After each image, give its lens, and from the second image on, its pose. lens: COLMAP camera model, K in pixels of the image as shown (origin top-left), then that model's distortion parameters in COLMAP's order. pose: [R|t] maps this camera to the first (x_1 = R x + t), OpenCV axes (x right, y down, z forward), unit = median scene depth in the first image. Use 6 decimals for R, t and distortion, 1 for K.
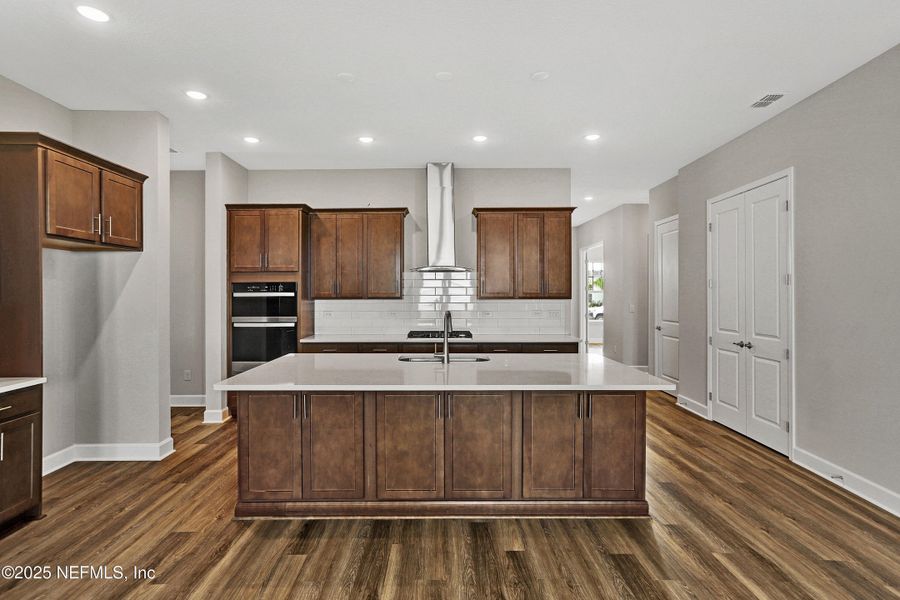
lens RADIAL K [[451.5, 0, 448.3], [0, 451.5, 298.0], [0, 0, 1]] dist [0.043475, 0.002744]
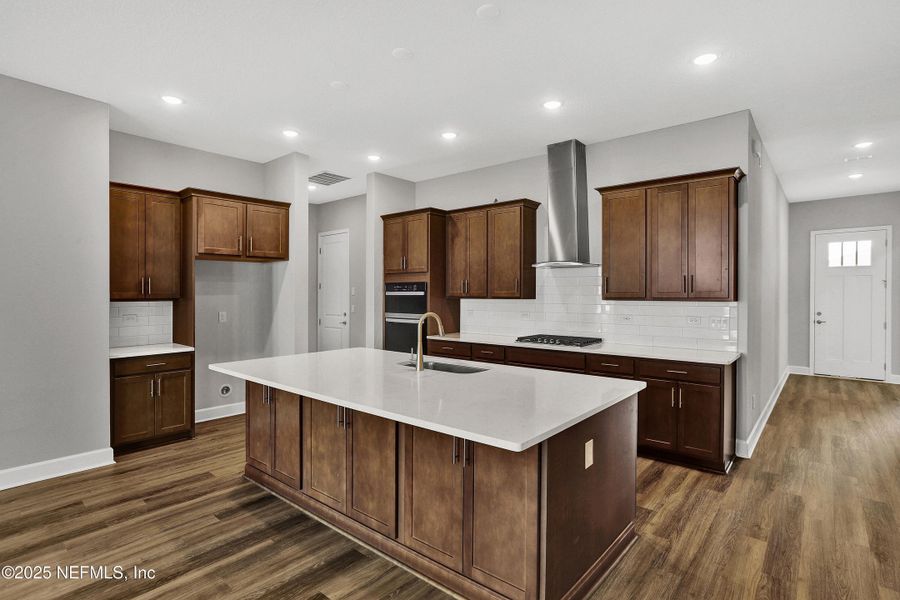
lens RADIAL K [[451.5, 0, 448.8], [0, 451.5, 297.3], [0, 0, 1]] dist [0.043475, 0.002744]
pose [[0.757366, 0.008609, -0.652934, 0.676045], [-0.007382, 0.999962, 0.004622, -0.006339], [0.652949, 0.001319, 0.757401, 0.387102]]
